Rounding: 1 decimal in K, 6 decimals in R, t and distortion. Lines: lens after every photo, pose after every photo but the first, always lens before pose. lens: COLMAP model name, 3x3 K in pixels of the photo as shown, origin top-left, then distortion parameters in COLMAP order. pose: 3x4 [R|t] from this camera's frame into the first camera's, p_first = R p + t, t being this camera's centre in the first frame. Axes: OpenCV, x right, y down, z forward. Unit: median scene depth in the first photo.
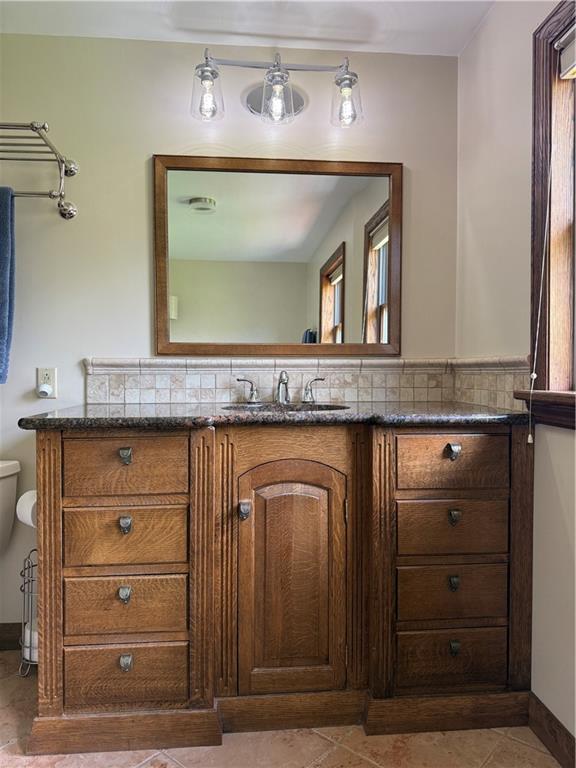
lens RADIAL K [[543.7, 0, 291.1], [0, 543.7, 380.5], [0, 0, 1]] dist [0.046594, -0.054485]
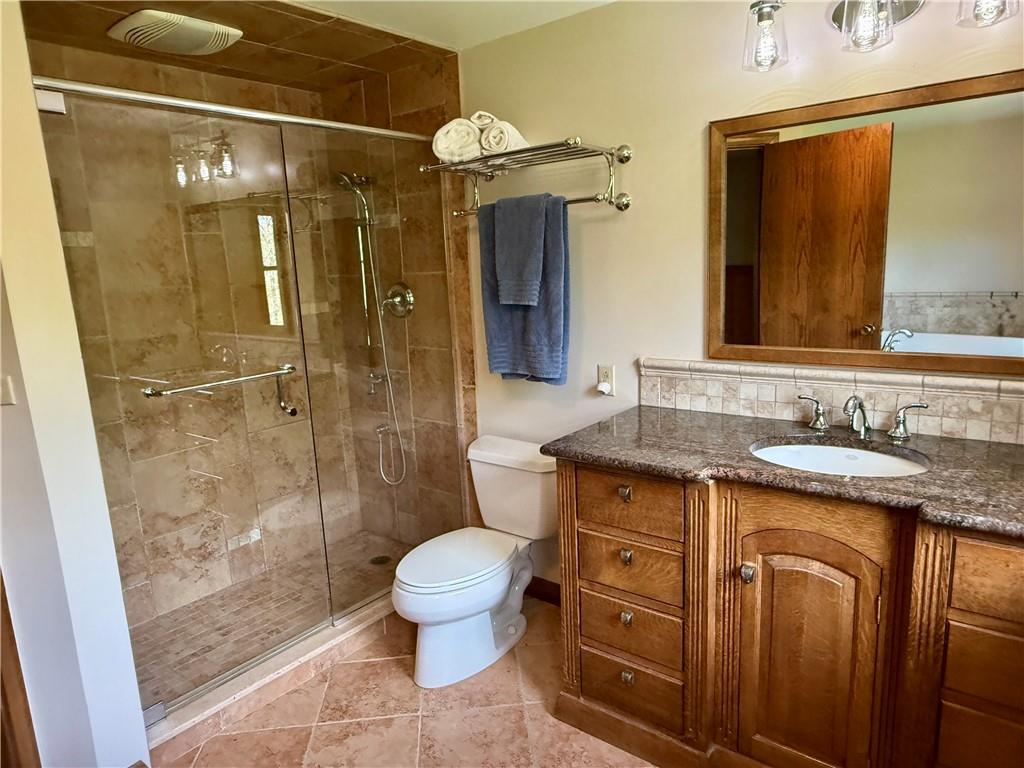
lens RADIAL K [[668.7, 0, 516.8], [0, 668.7, 391.0], [0, 0, 1]] dist [0.017586, -0.020367]
pose [[0.726998, 0.102479, -0.678949, 0.351064], [0.033960, 0.982223, 0.184619, -0.268601], [0.685799, -0.157275, 0.710595, 0.009163]]
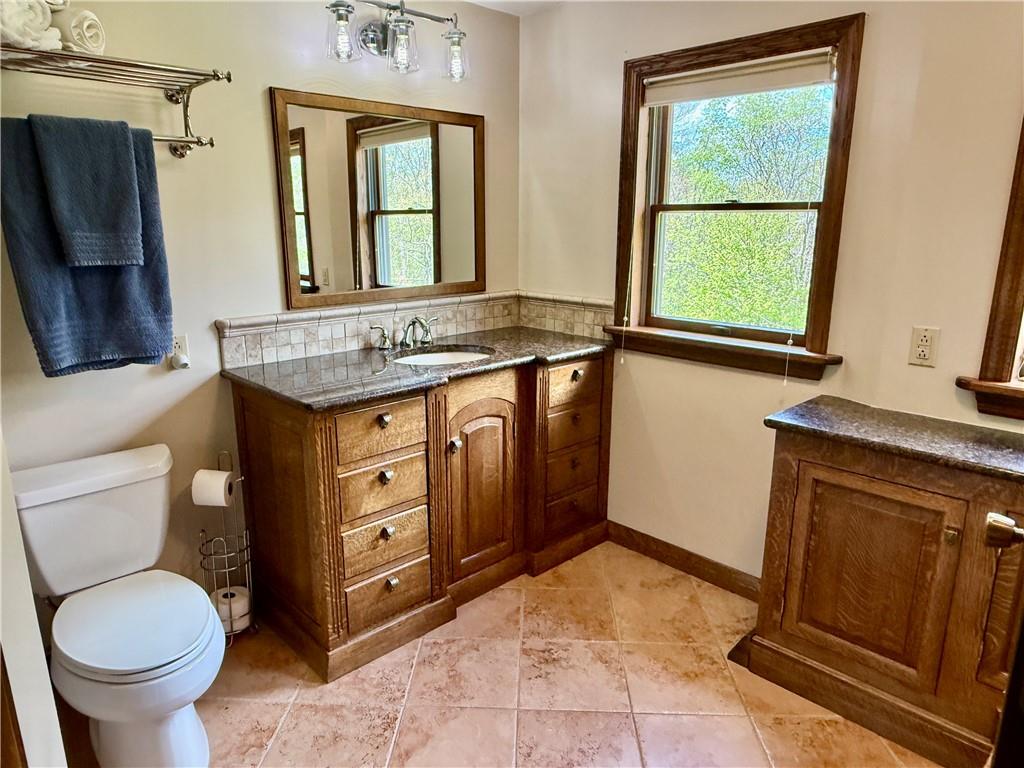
lens RADIAL K [[668.7, 0, 514.6], [0, 668.7, 381.4], [0, 0, 1]] dist [0.017586, -0.020367]
pose [[0.781702, -0.144062, 0.606786, -0.873104], [0.007961, 0.975180, 0.221269, -0.235235], [-0.623602, -0.168136, 0.763447, -0.212882]]
